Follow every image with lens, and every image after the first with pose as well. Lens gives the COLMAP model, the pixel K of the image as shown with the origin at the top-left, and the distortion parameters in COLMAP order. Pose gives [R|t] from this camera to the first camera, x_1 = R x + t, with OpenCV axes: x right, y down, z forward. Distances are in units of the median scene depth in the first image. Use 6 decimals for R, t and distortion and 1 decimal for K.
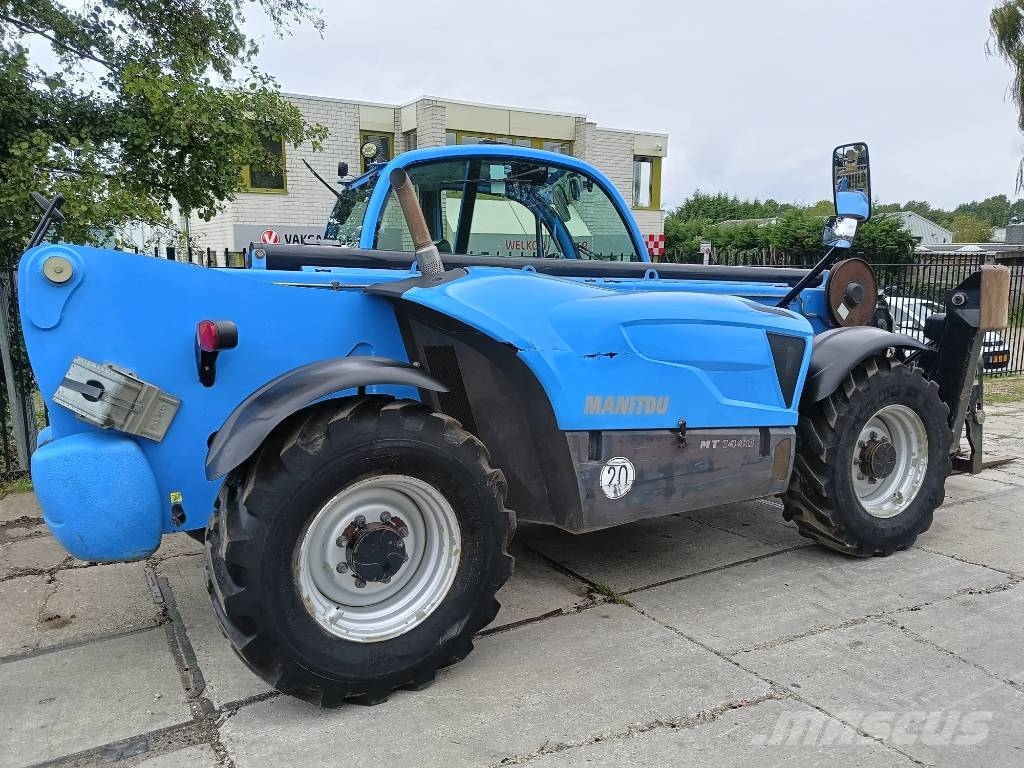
lens RADIAL K [[782.0, 0, 512.0], [0, 782.0, 384.0], [0, 0, 1]] dist [0.081864, -0.111431]
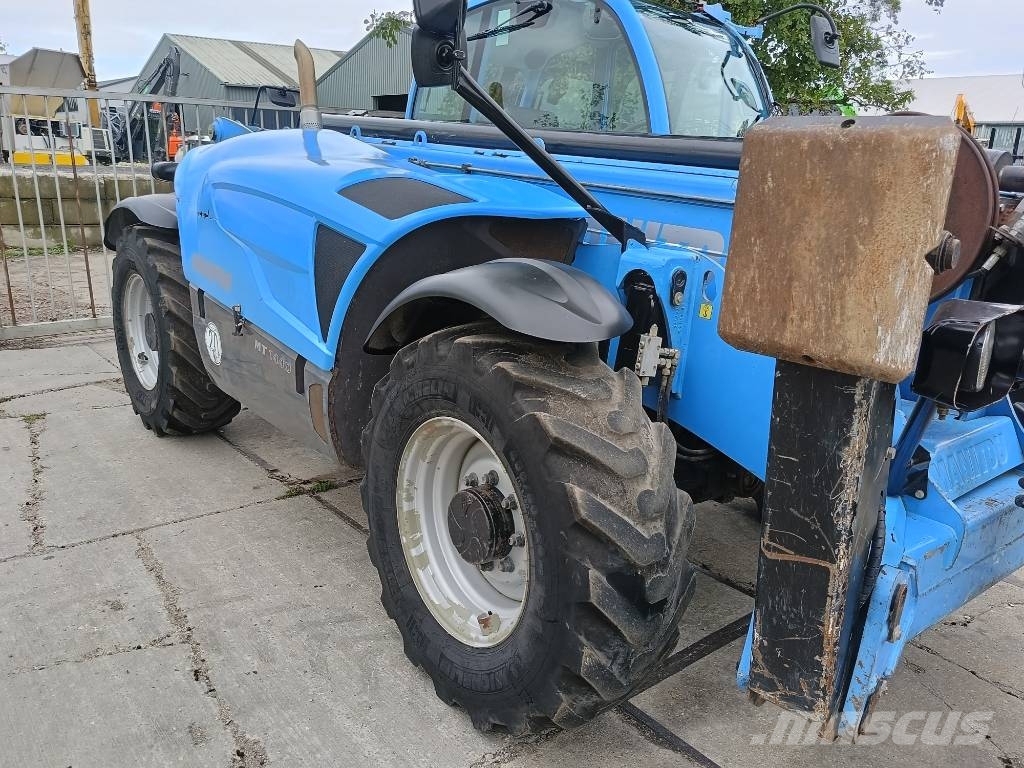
lens RADIAL K [[782.0, 0, 512.0], [0, 782.0, 384.0], [0, 0, 1]] dist [0.081864, -0.111431]
pose [[0.176113, 0.282084, -0.943087, 0.226097], [-0.181413, 0.950952, 0.250559, -0.029347], [0.967509, 0.126961, 0.218649, 0.224424]]
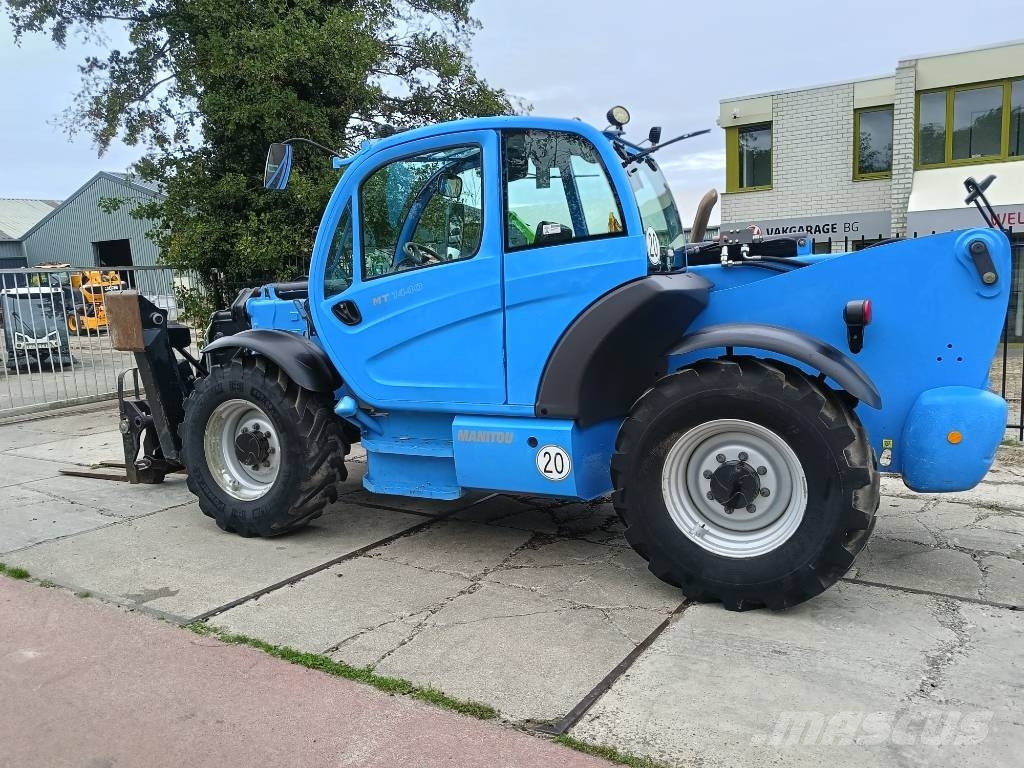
lens RADIAL K [[782.0, 0, 512.0], [0, 782.0, 384.0], [0, 0, 1]] dist [0.081864, -0.111431]
pose [[0.467393, 0.106955, -0.877556, 0.478127], [-0.089101, 0.993299, 0.073606, -0.031157], [0.879548, 0.043788, 0.473791, 0.210950]]
